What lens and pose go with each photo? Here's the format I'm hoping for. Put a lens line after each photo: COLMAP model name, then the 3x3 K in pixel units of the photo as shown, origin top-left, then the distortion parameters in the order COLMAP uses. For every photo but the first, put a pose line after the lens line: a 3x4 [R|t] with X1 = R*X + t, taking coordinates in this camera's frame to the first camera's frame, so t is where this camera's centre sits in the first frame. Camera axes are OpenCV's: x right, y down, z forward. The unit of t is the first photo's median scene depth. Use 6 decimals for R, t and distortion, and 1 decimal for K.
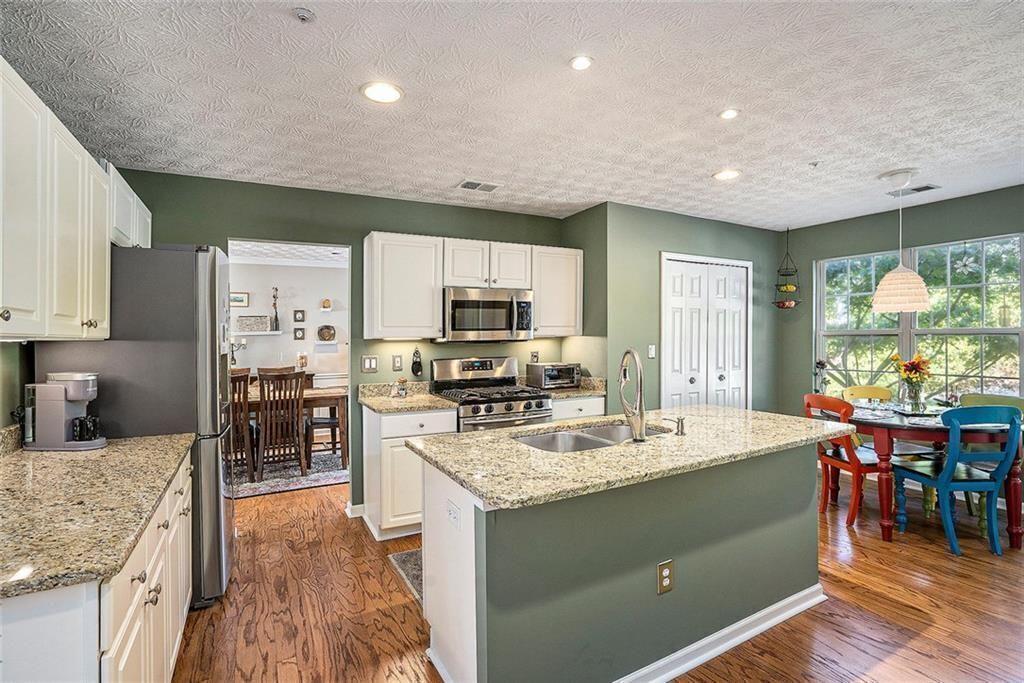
lens RADIAL K [[479.8, 0, 510.2], [0, 479.8, 336.0], [0, 0, 1]] dist [-0.030917, 0.003005]
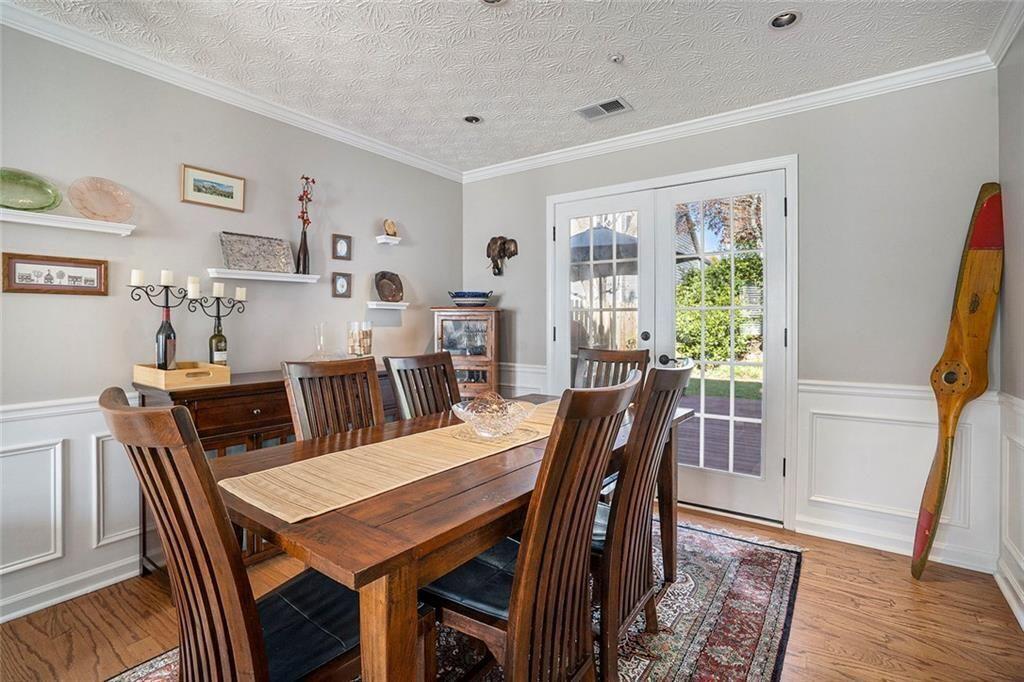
lens RADIAL K [[479.8, 0, 509.9], [0, 479.8, 332.3], [0, 0, 1]] dist [-0.030917, 0.003005]
pose [[0.892117, 0.003695, 0.451790, -0.507386], [-0.009500, 0.999899, 0.010581, 0.035764], [-0.451705, -0.013732, 0.892062, 0.501188]]
